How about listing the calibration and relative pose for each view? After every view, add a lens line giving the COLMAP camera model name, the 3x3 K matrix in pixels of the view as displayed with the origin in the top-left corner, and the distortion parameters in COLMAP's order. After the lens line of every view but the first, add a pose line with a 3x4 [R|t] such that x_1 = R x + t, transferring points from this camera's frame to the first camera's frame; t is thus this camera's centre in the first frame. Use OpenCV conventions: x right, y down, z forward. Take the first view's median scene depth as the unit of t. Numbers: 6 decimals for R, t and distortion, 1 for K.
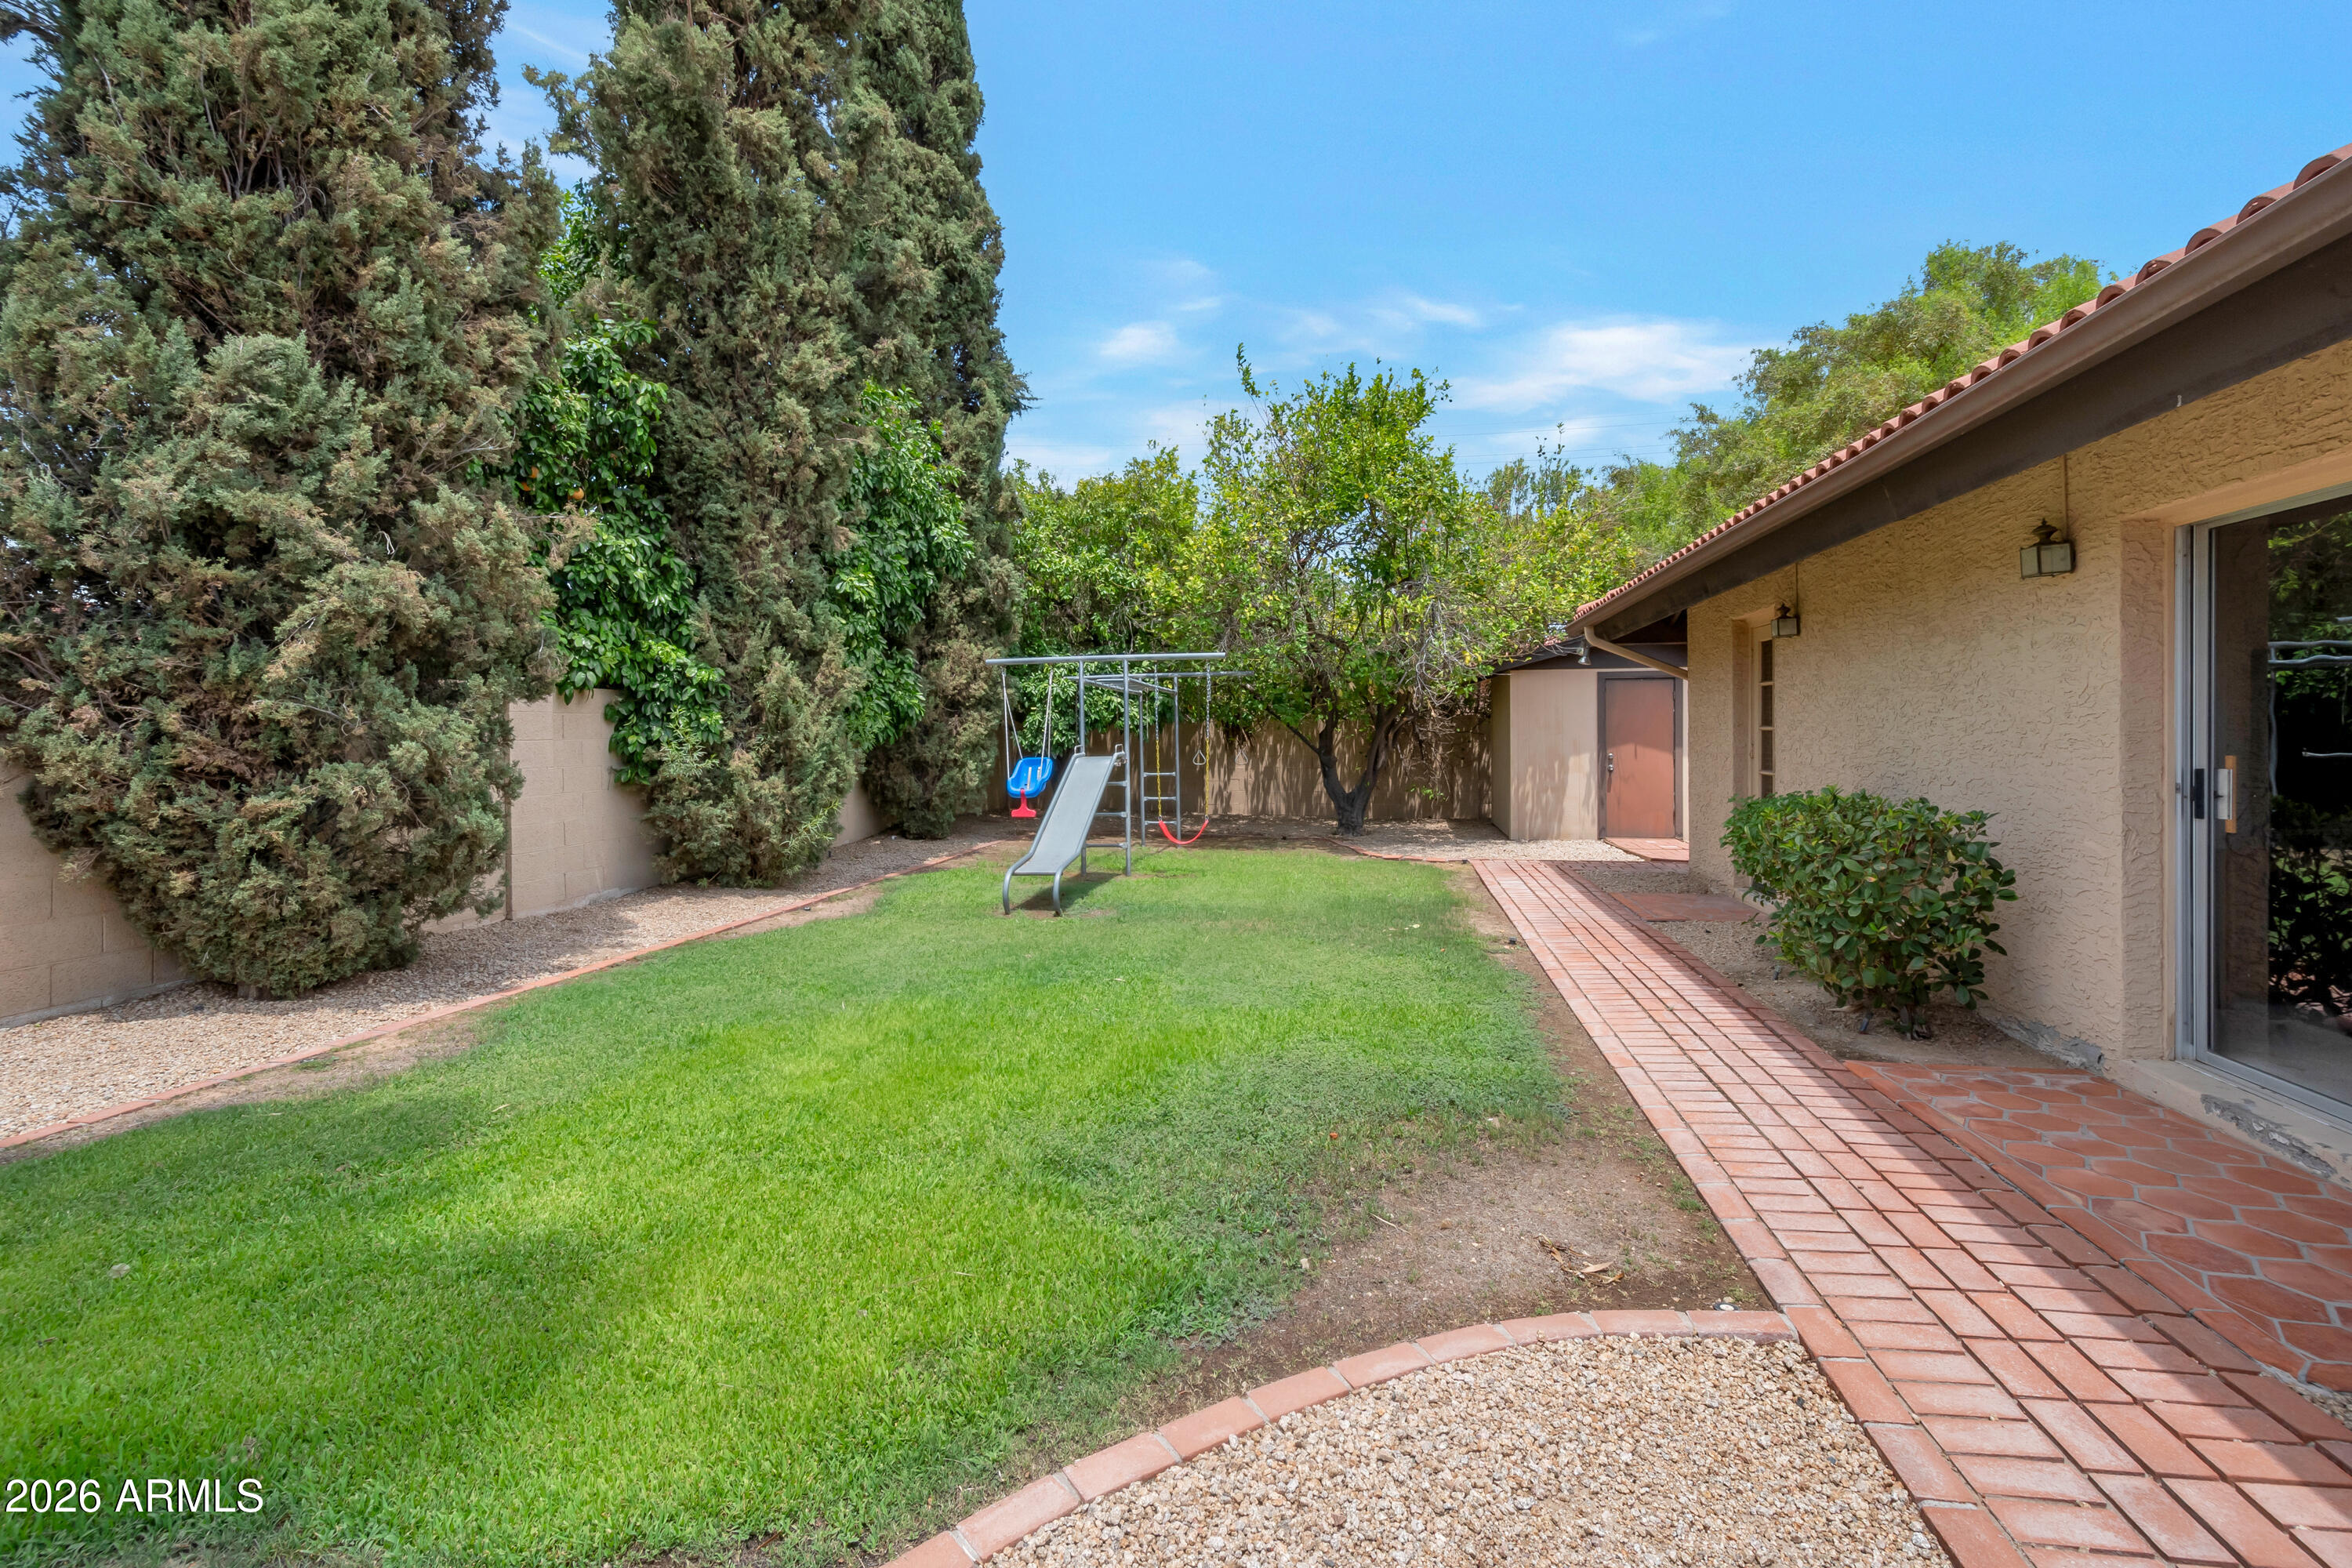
lens RADIAL K [[1072.9, 0, 1170.3], [0, 1072.9, 751.8], [0, 0, 1]] dist [0.004891, -0.001203]
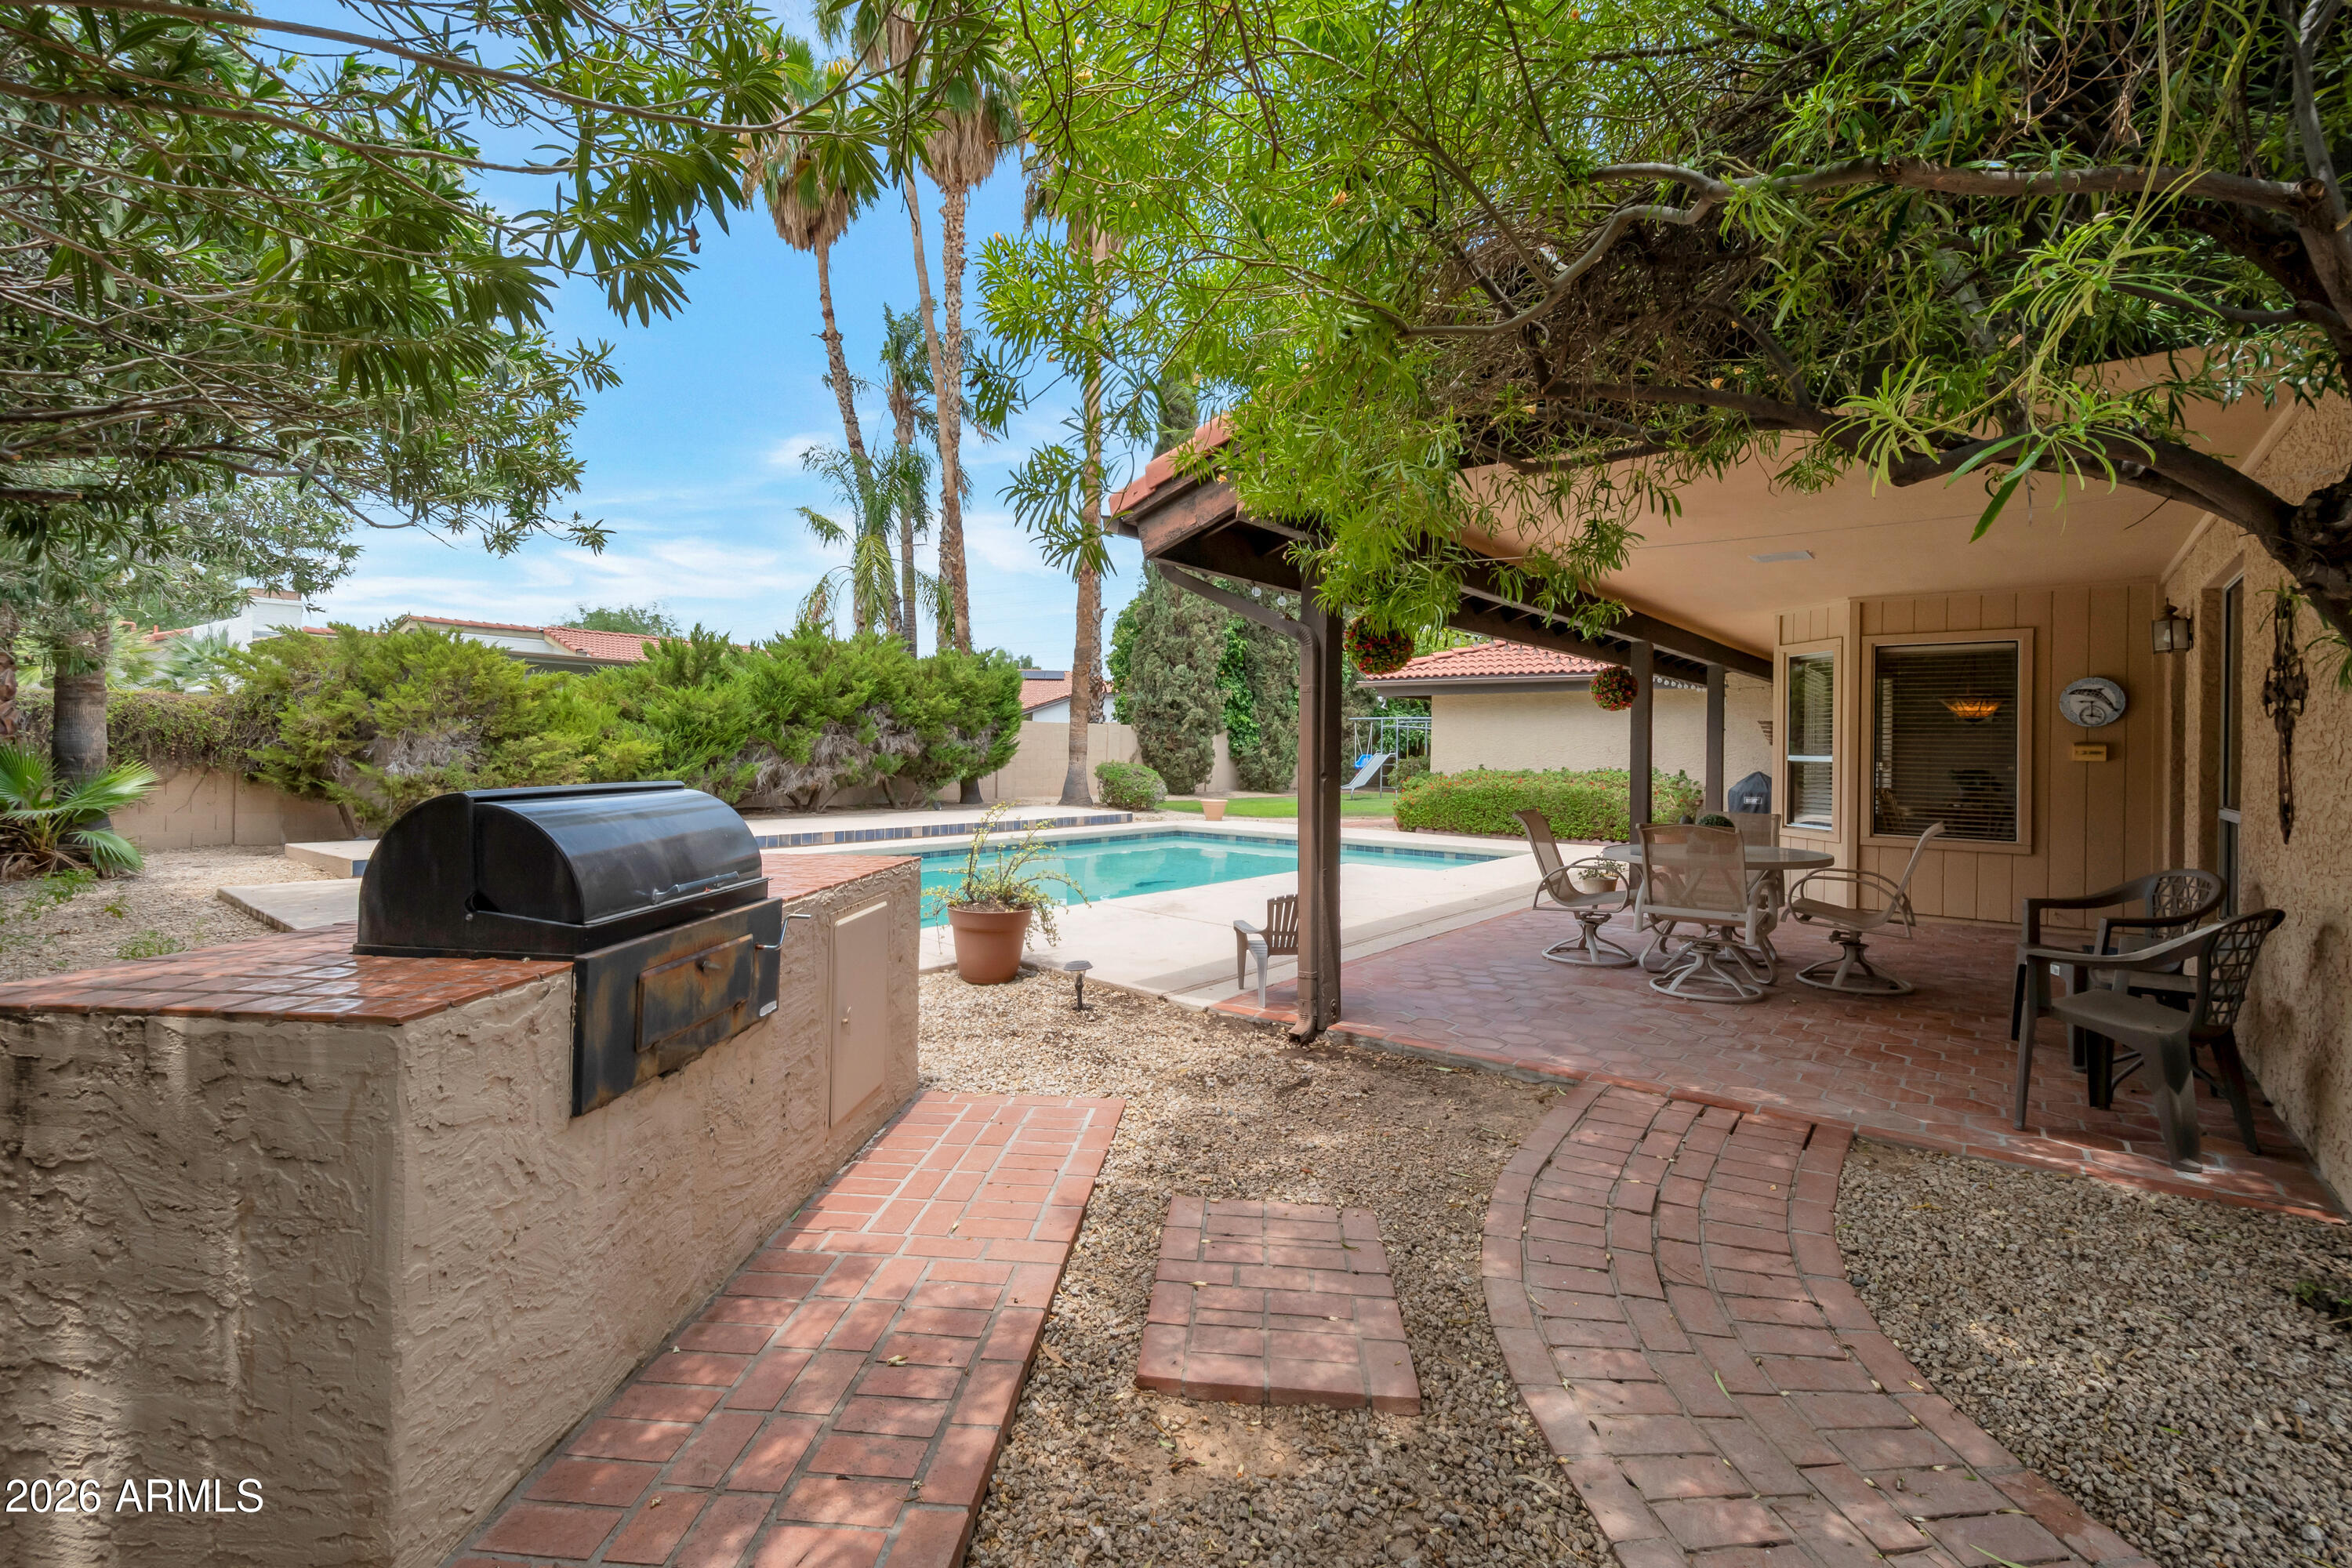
lens RADIAL K [[1072.9, 0, 1170.3], [0, 1072.9, 751.8], [0, 0, 1]] dist [0.004891, -0.001203]
pose [[0.891354, 0.026779, -0.452517, 0.631940], [-0.030399, 0.999538, -0.000729, 0.015380], [0.452288, 0.014405, 0.891756, -1.566701]]
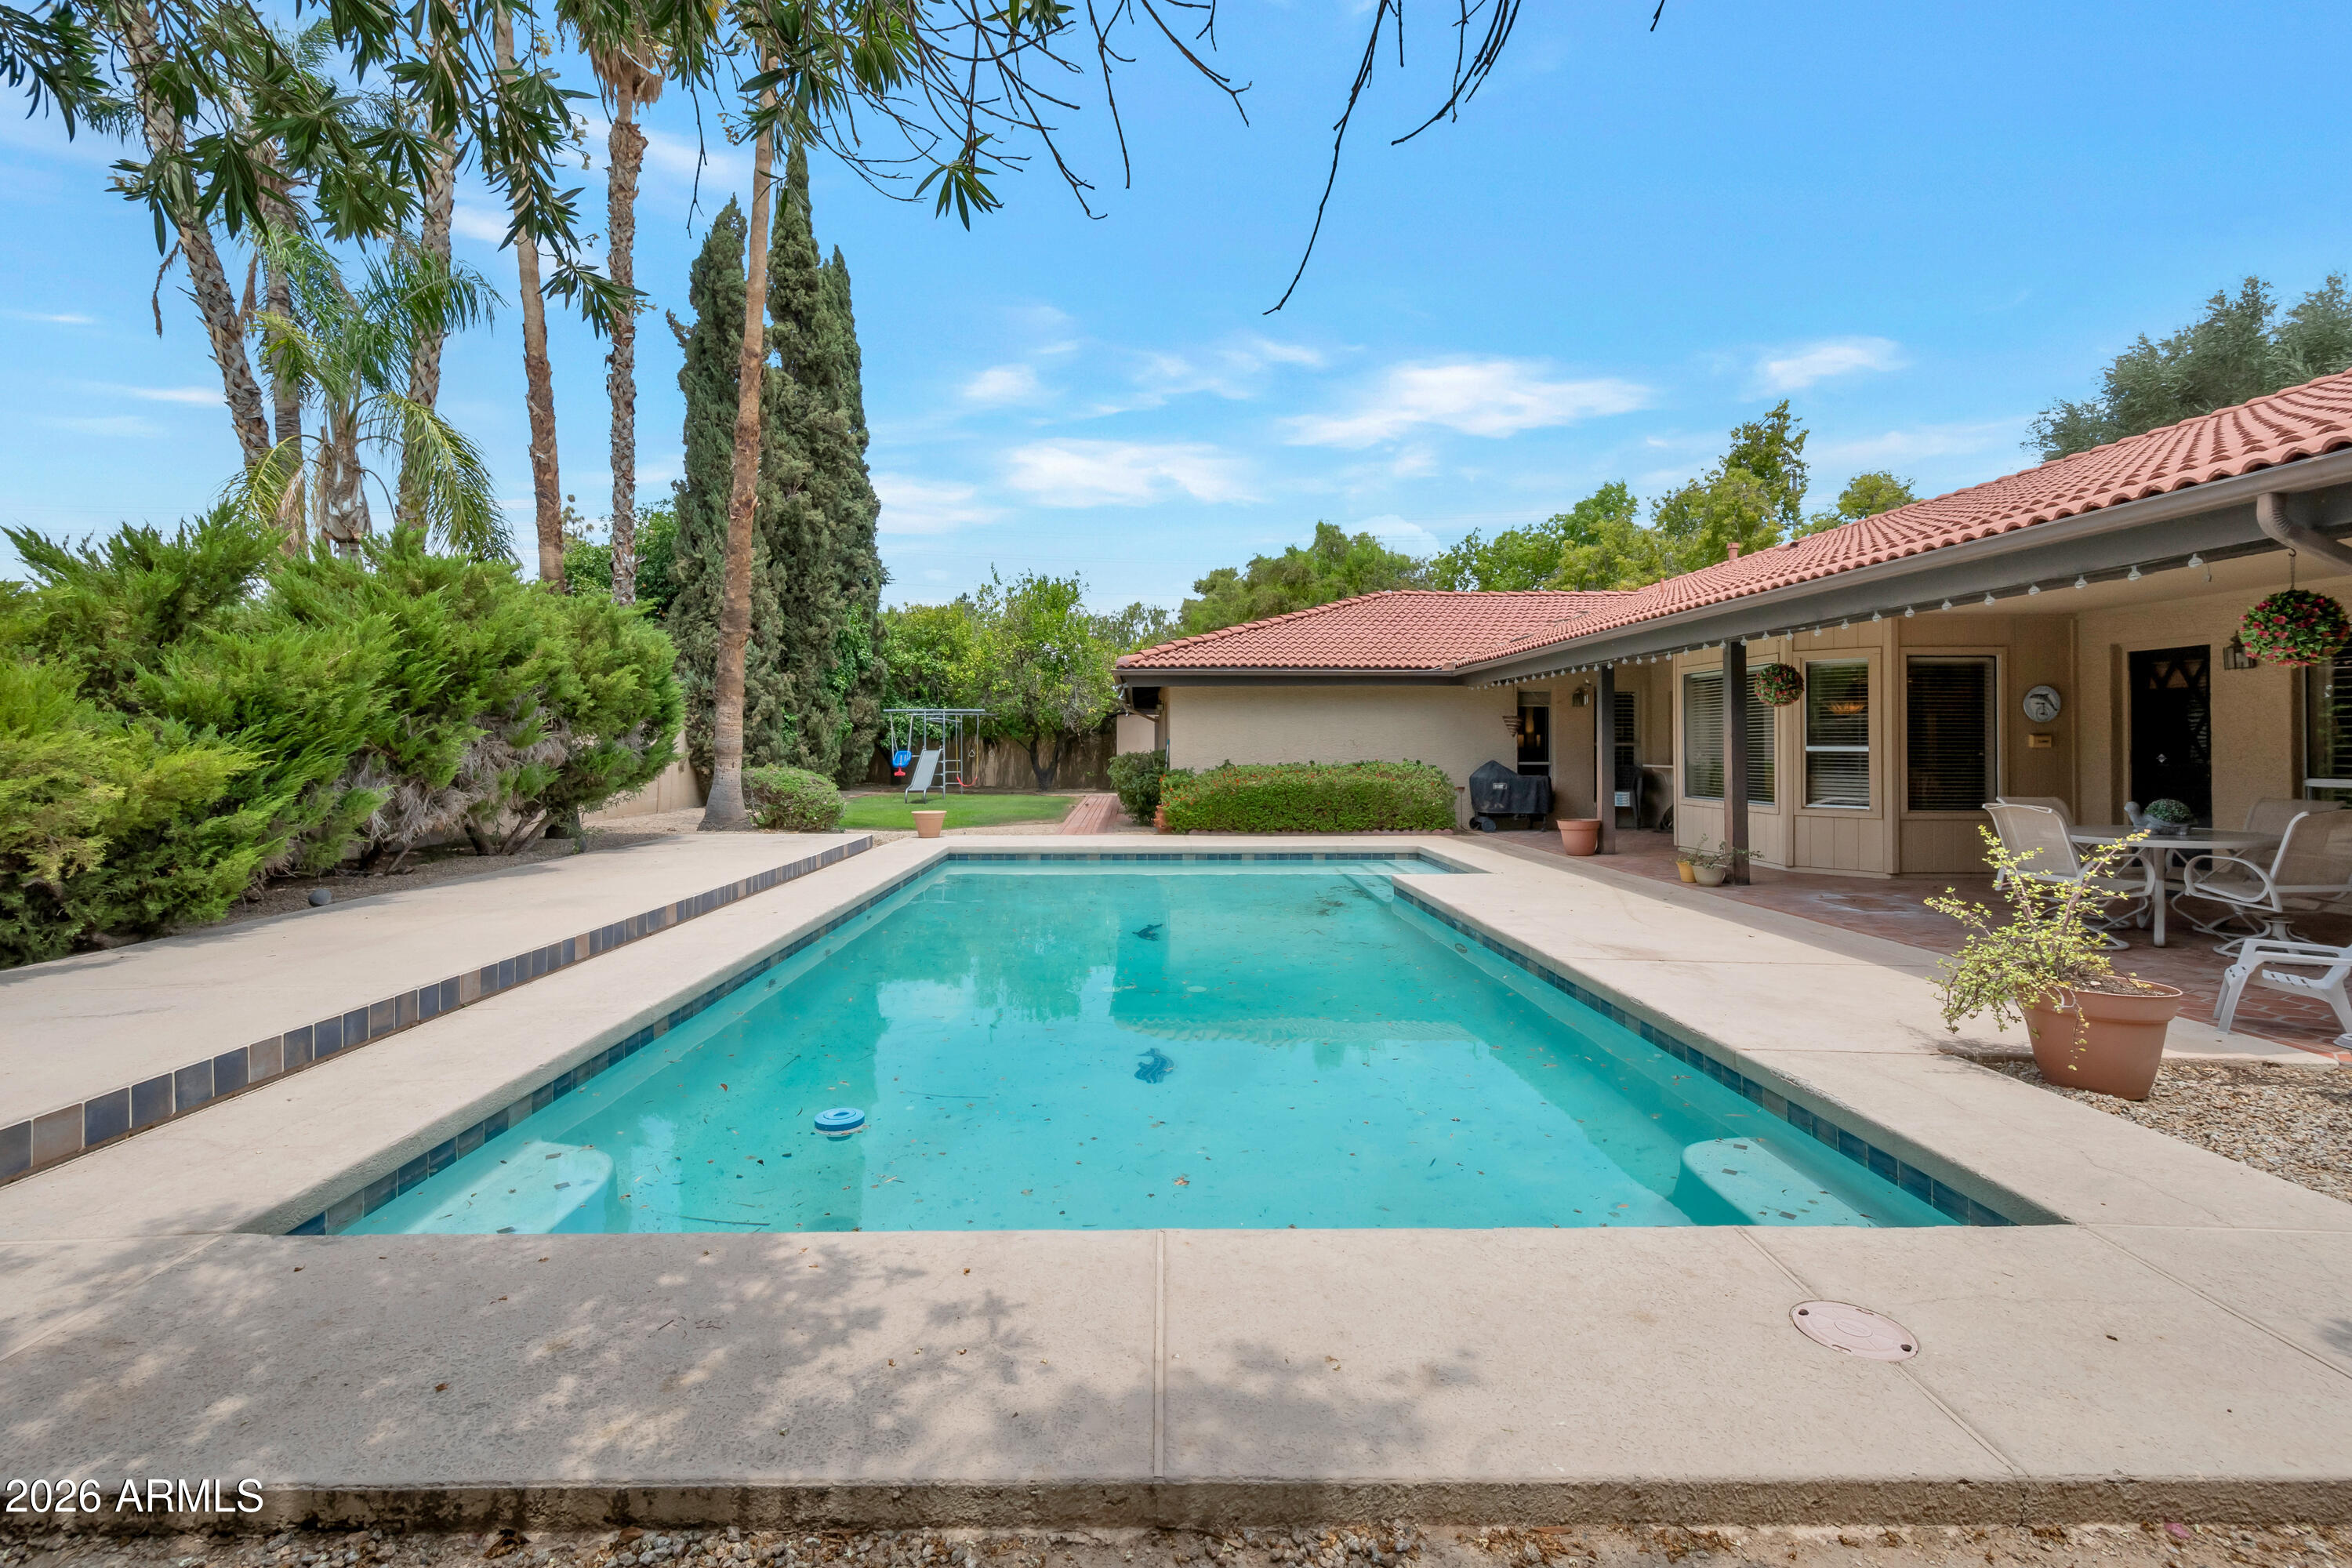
lens RADIAL K [[1072.9, 0, 1170.3], [0, 1072.9, 751.8], [0, 0, 1]] dist [0.004891, -0.001203]
pose [[0.974170, 0.011549, 0.225521, -0.084676], [-0.009827, 0.999913, -0.008759, 0.021856], [-0.225603, 0.006317, 0.974199, -1.420960]]
